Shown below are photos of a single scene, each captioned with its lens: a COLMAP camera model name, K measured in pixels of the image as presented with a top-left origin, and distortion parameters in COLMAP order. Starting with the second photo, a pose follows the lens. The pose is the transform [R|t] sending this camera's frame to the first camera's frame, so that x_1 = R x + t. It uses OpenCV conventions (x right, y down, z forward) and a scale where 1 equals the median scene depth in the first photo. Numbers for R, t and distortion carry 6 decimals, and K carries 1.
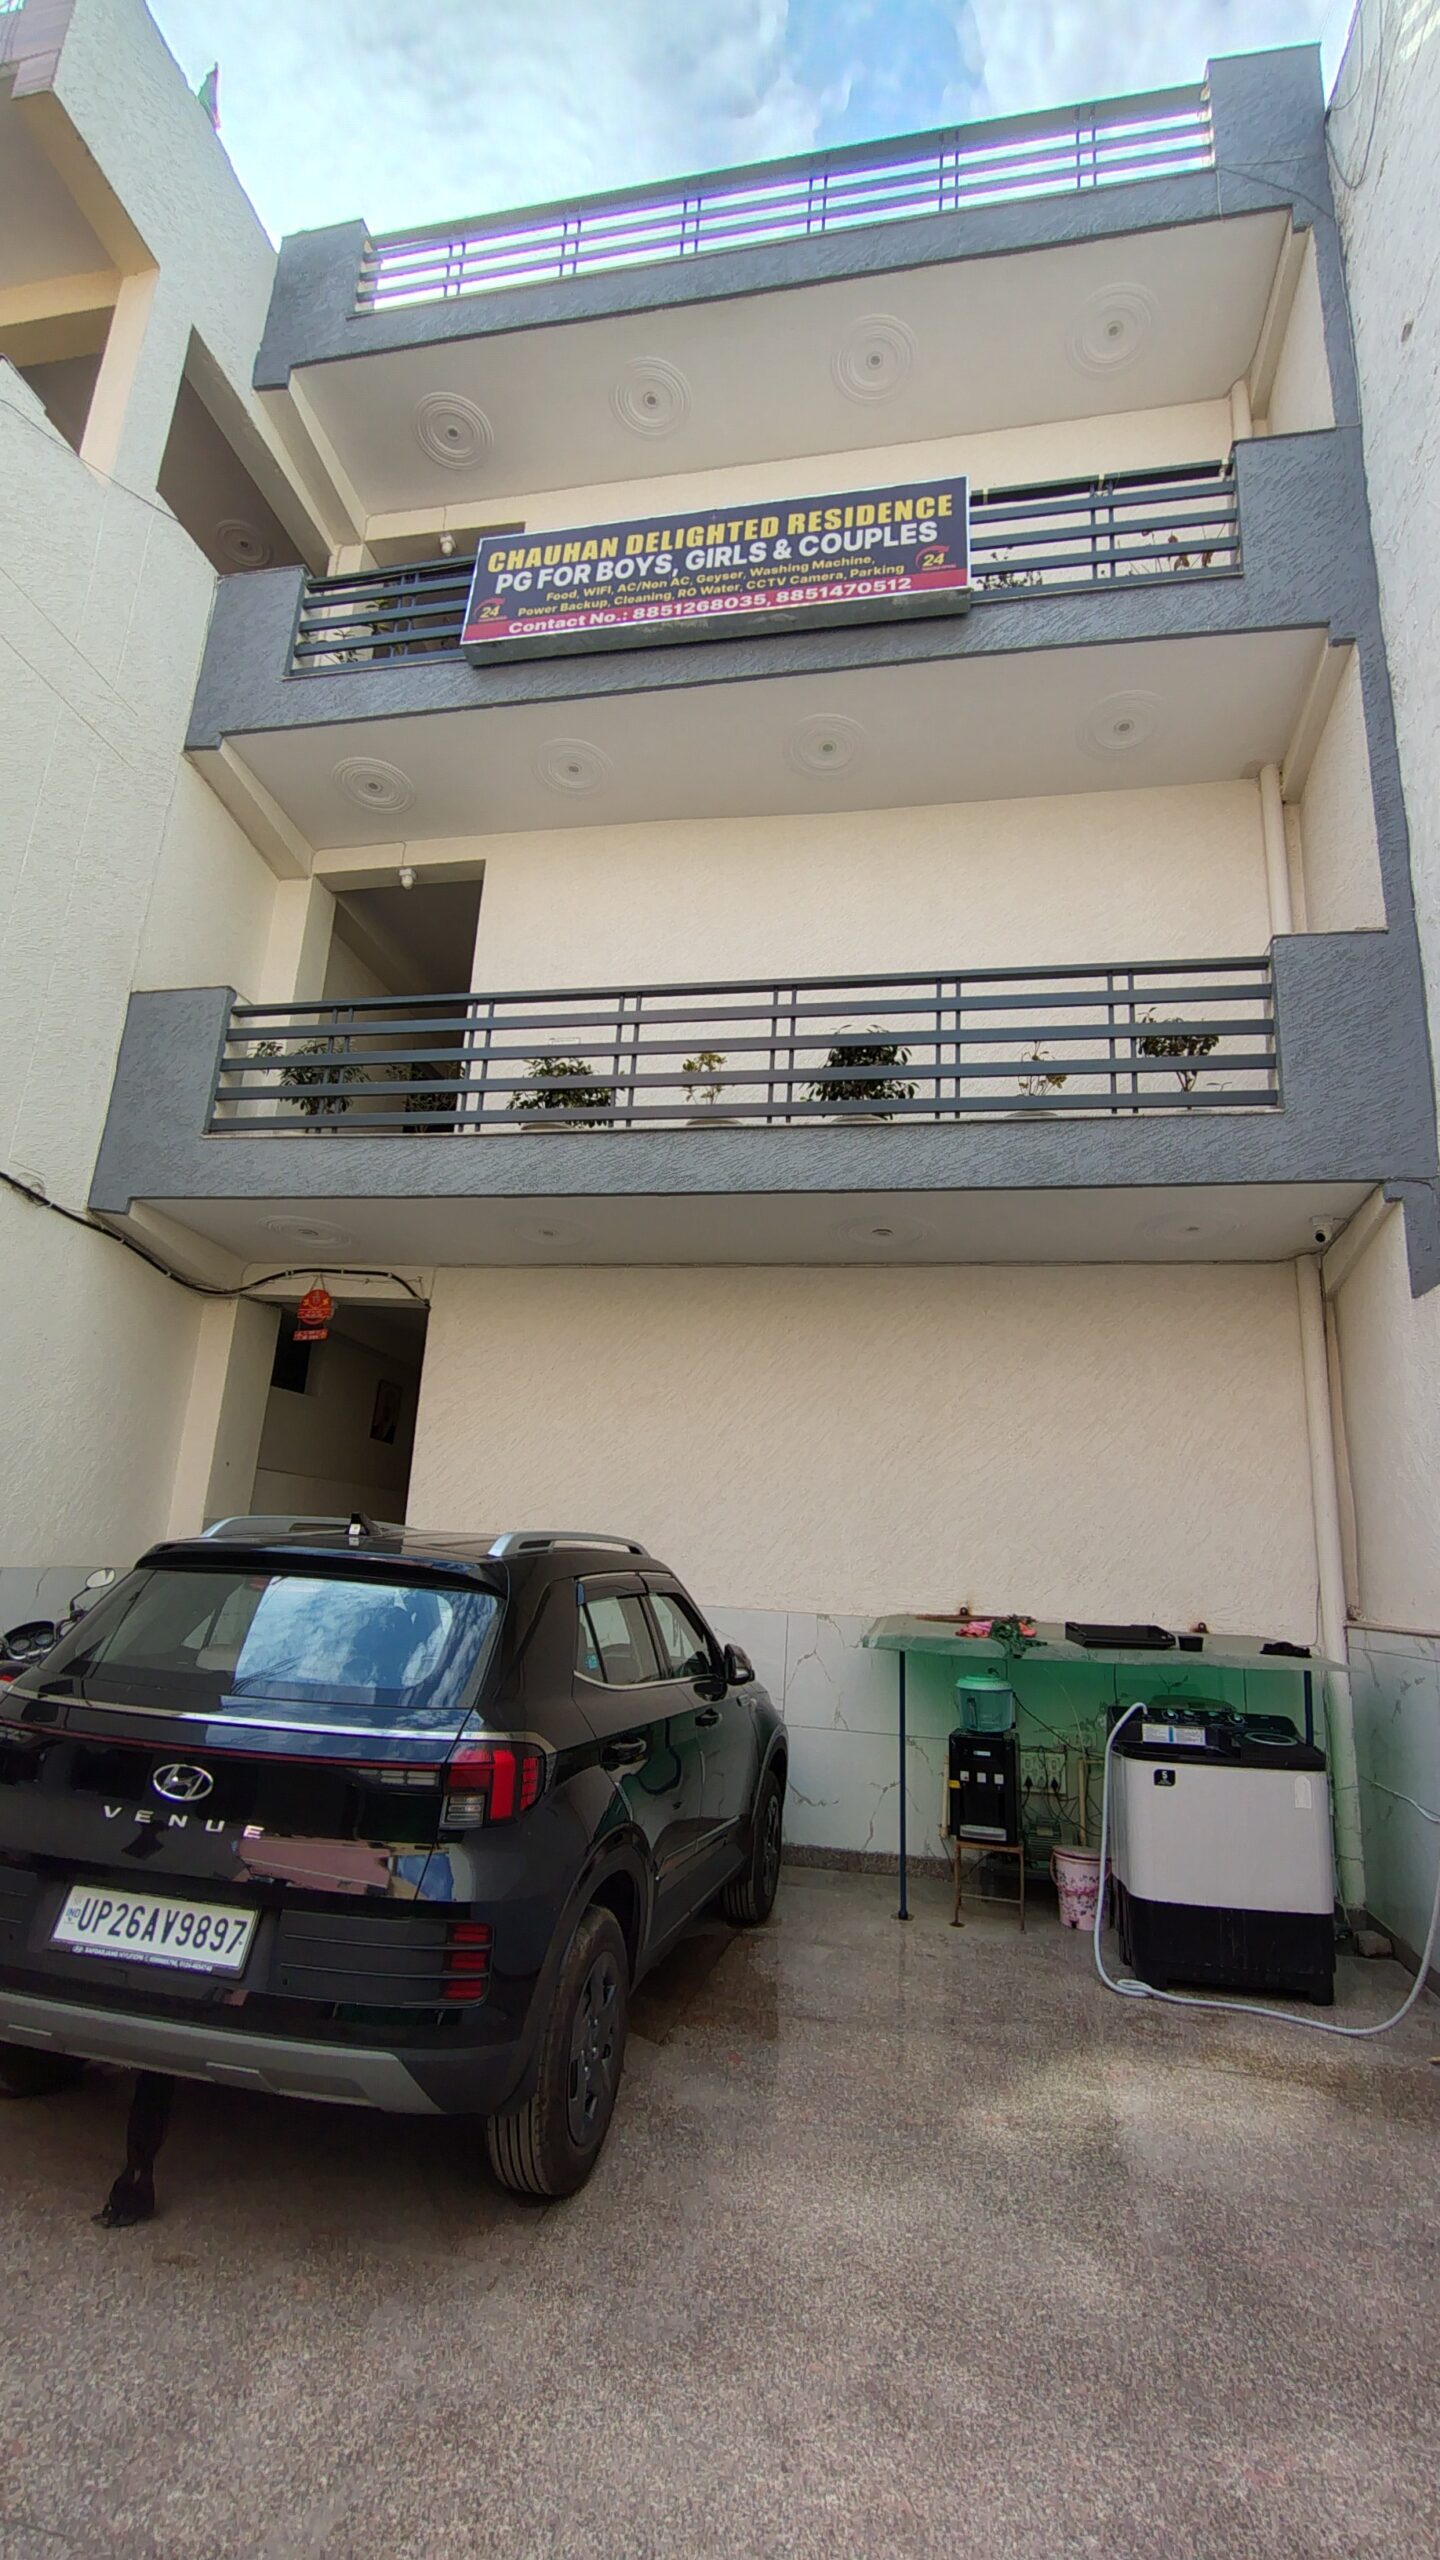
lens RADIAL K [[1165.6, 0, 720.0], [0, 1165.6, 1280.0], [0, 0, 1]] dist [-0.018762, 0.016038]
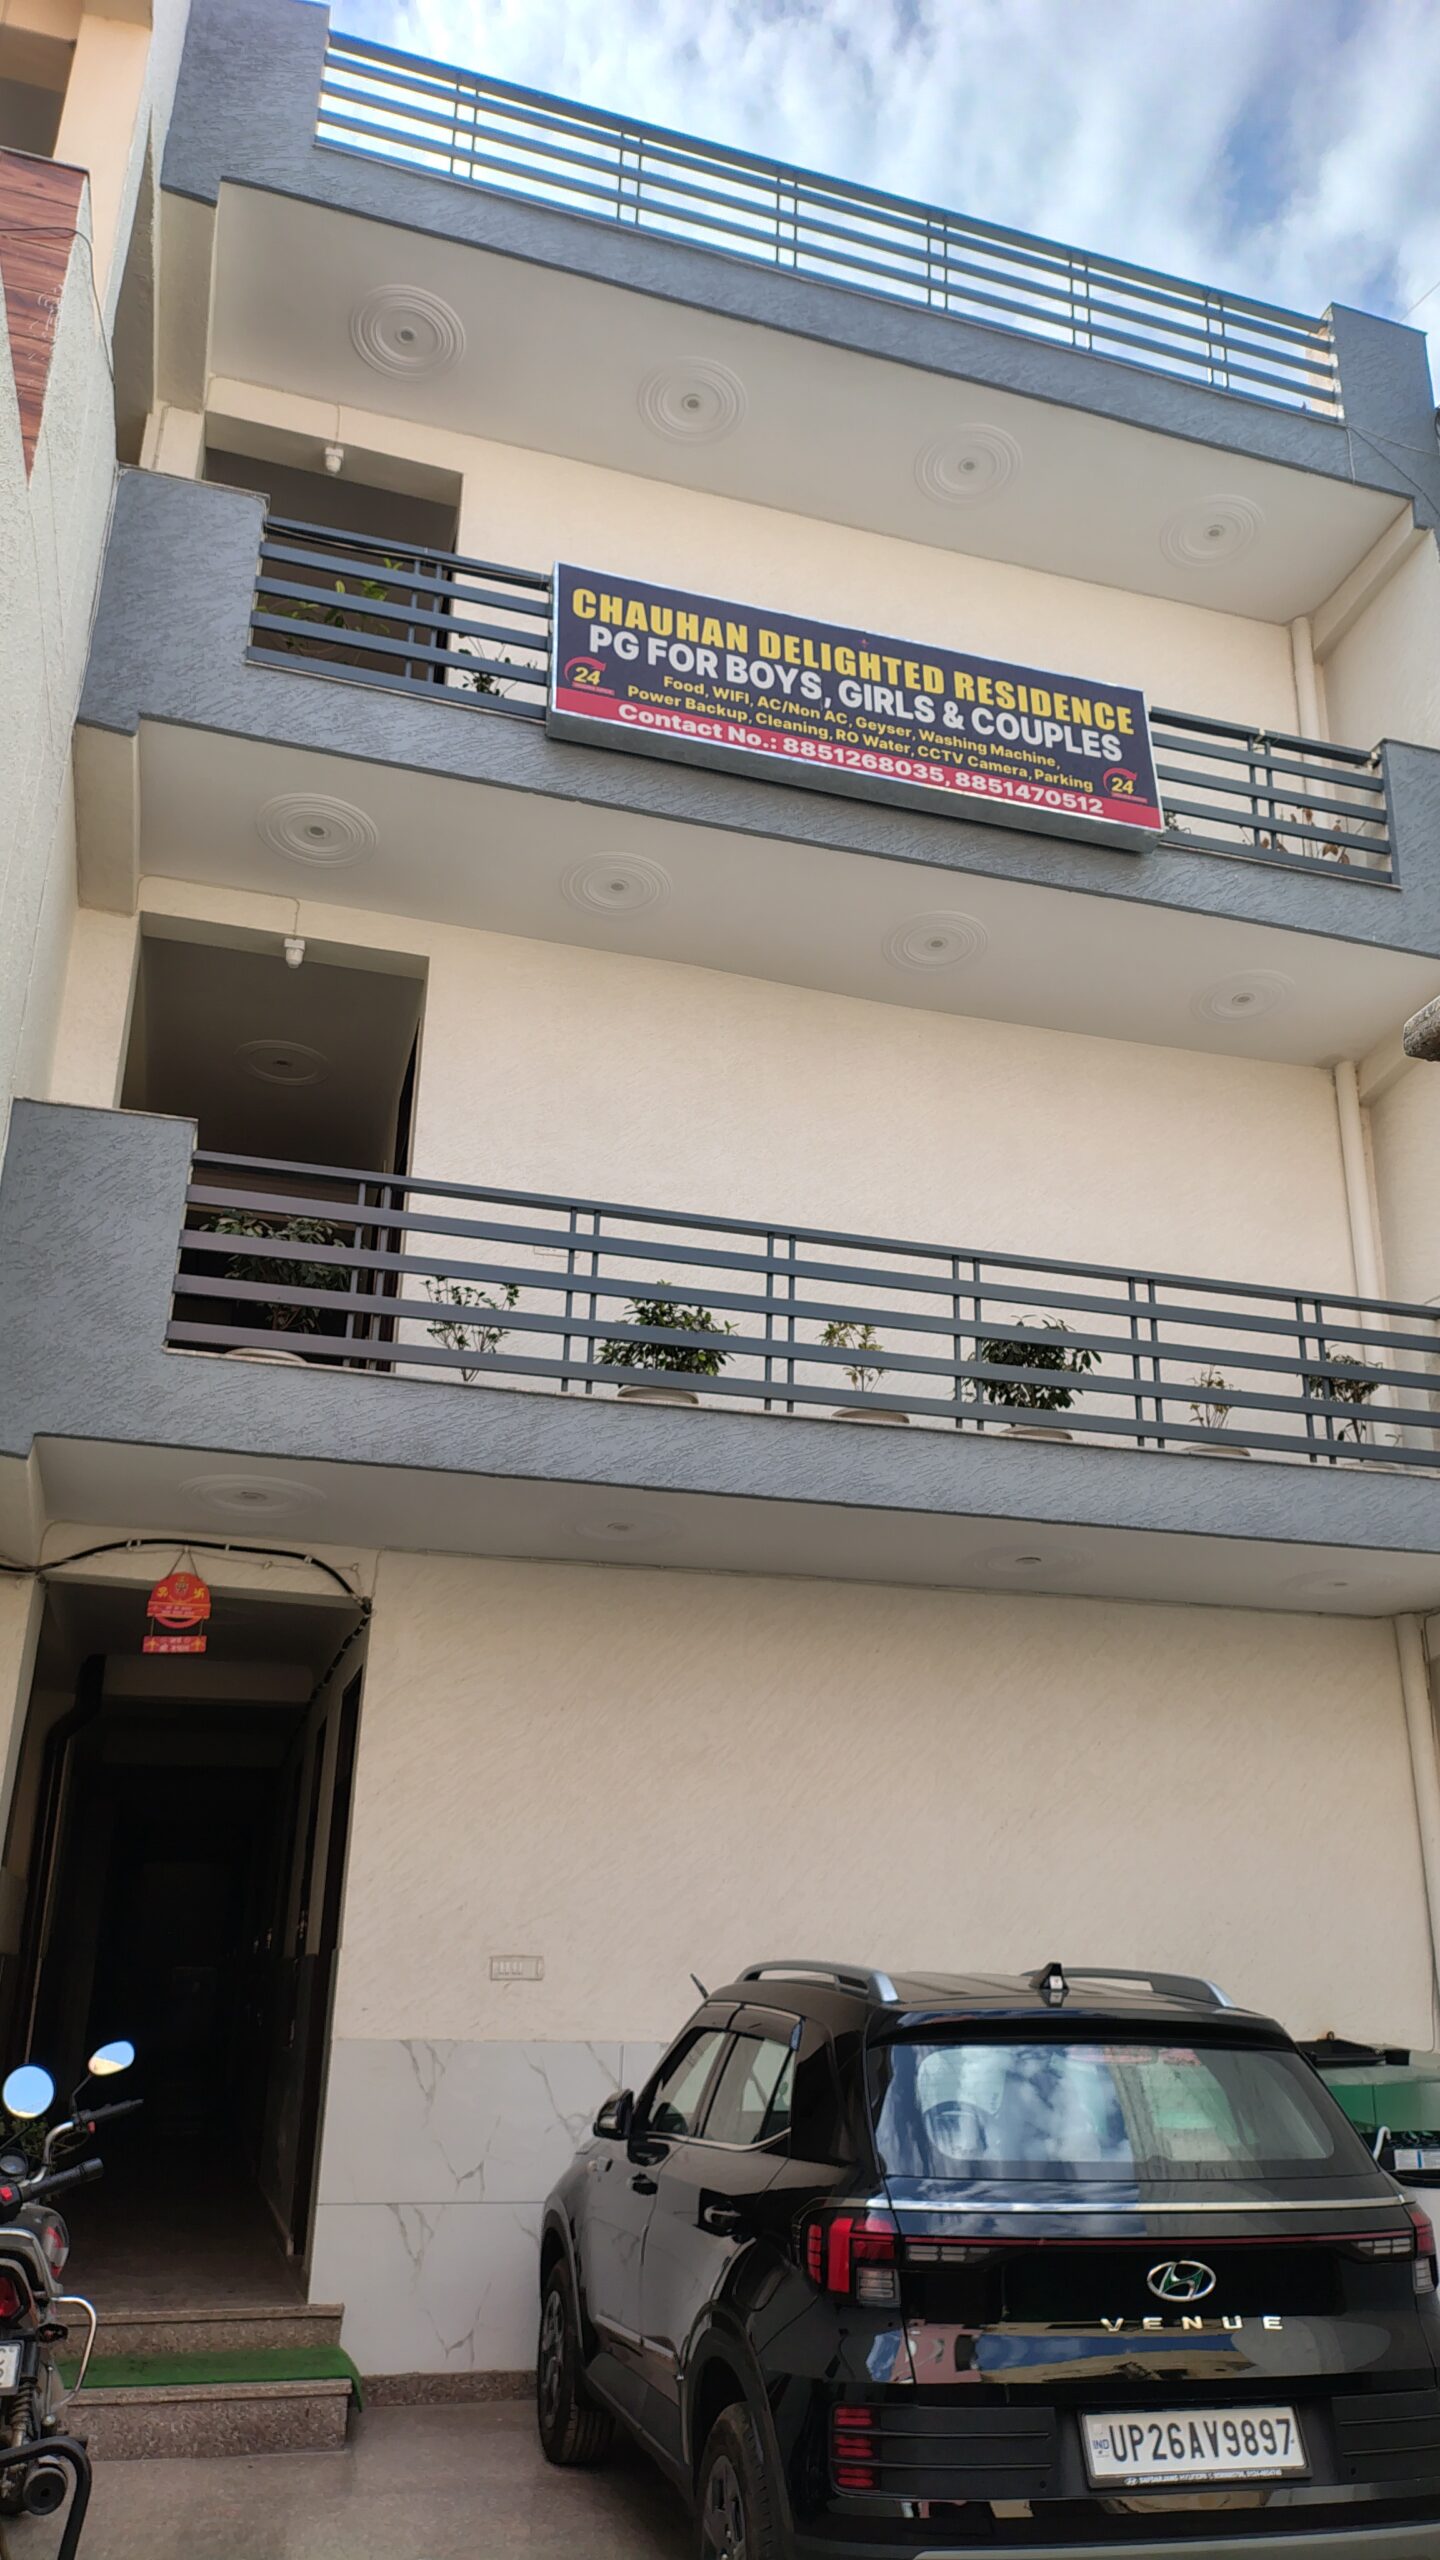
lens RADIAL K [[1851.8, 0, 727.9], [0, 1851.8, 1327.8], [0, 0, 1]] dist [0.128519, -0.160293]
pose [[0.883157, 0.112696, 0.455339, -0.647016], [-0.079106, 0.992590, -0.092235, -0.063344], [-0.462359, 0.045438, 0.885528, -0.085769]]
